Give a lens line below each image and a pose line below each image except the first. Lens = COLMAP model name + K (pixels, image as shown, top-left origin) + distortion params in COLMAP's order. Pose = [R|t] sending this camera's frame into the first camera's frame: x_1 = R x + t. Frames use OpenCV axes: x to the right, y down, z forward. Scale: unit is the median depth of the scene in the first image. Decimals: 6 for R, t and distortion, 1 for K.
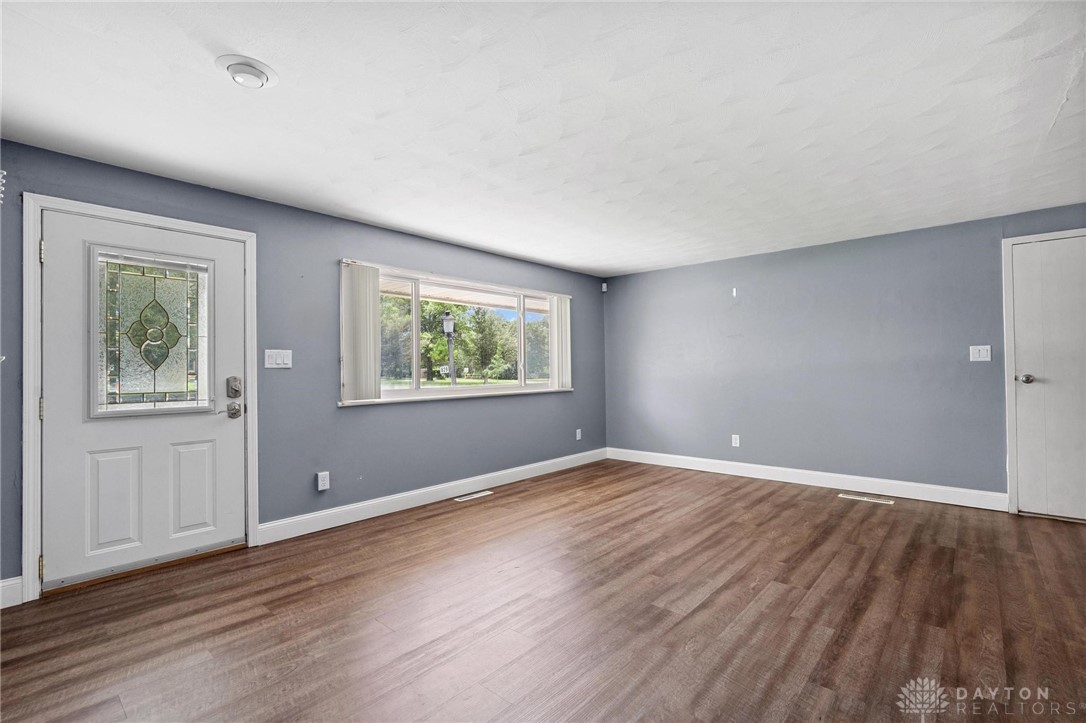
lens RADIAL K [[491.4, 0, 548.7], [0, 491.4, 365.3], [0, 0, 1]] dist [-0.012103, 0.002542]
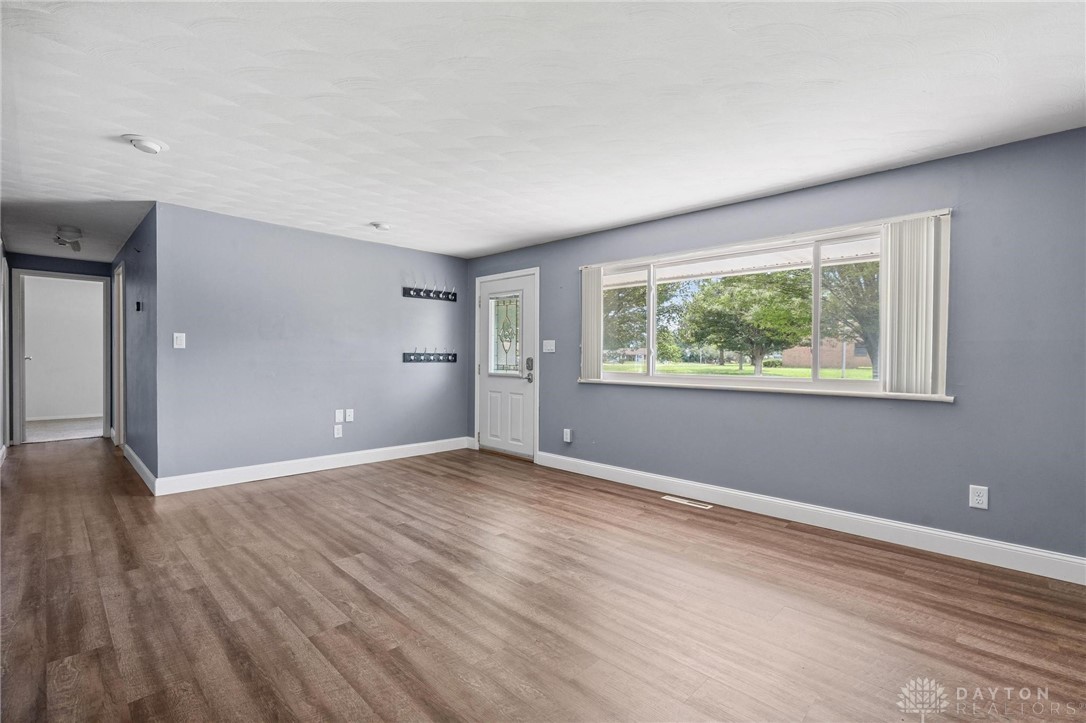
lens RADIAL K [[491.4, 0, 538.7], [0, 491.4, 363.0], [0, 0, 1]] dist [-0.012103, 0.002542]
pose [[-0.058451, 0.020768, -0.998074, 1.012712], [-0.000313, 0.999783, 0.020822, 0.006889], [0.998290, 0.001529, -0.058432, 1.120135]]
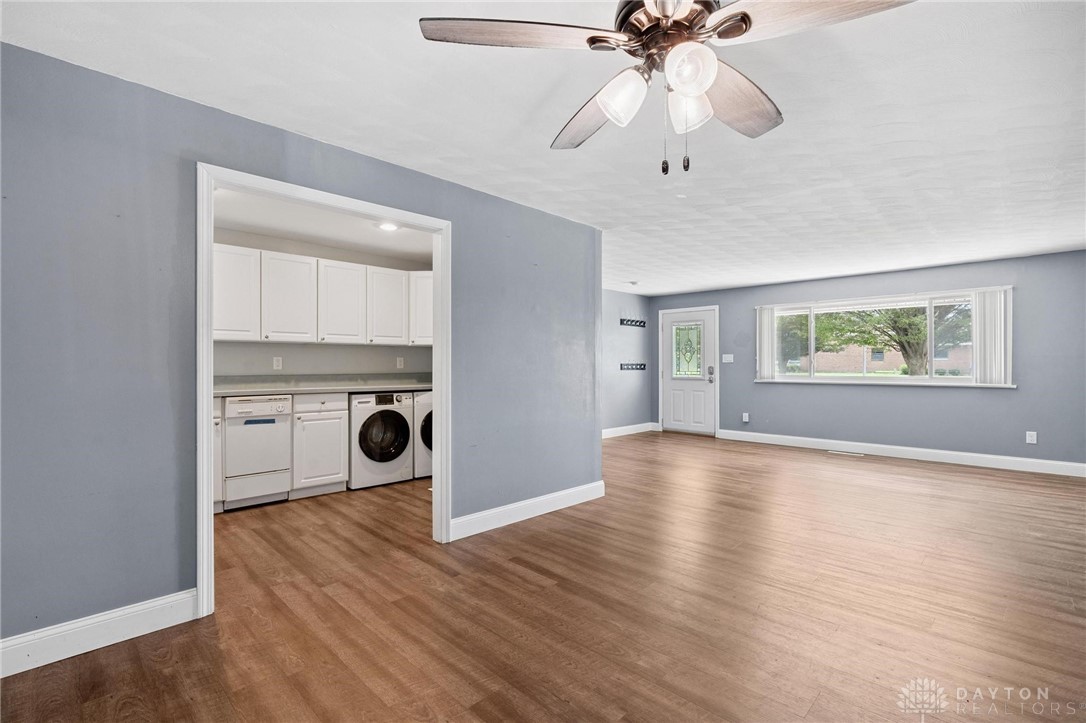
lens RADIAL K [[491.4, 0, 541.7], [0, 491.4, 362.8], [0, 0, 1]] dist [-0.012103, 0.002542]
pose [[-0.067574, 0.006141, -0.997695, 1.850309], [0.008994, 0.999944, 0.005546, -0.013989], [0.997674, -0.008598, -0.067625, 0.320164]]
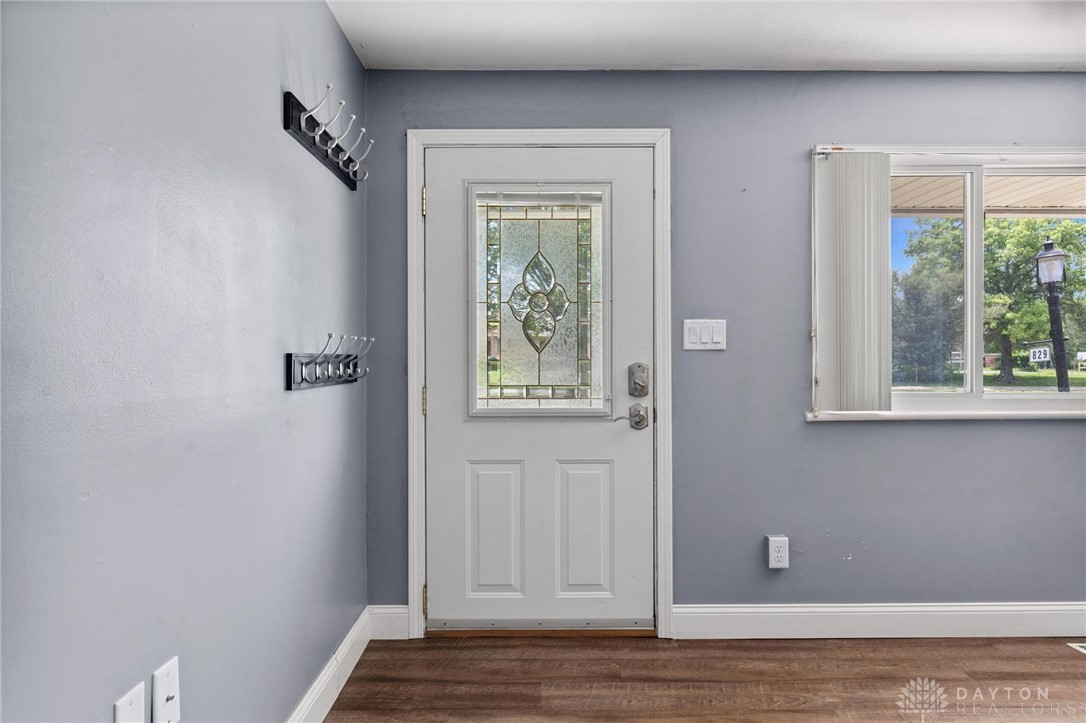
lens RADIAL K [[673.4, 0, 538.0], [0, 673.4, 364.5], [0, 0, 1]] dist [0.002288, 0.000064]
pose [[0.663815, 0.013687, -0.747772, -0.078991], [0.003708, 0.999760, 0.021592, 0.005134], [0.747888, -0.017106, 0.663605, 0.323931]]
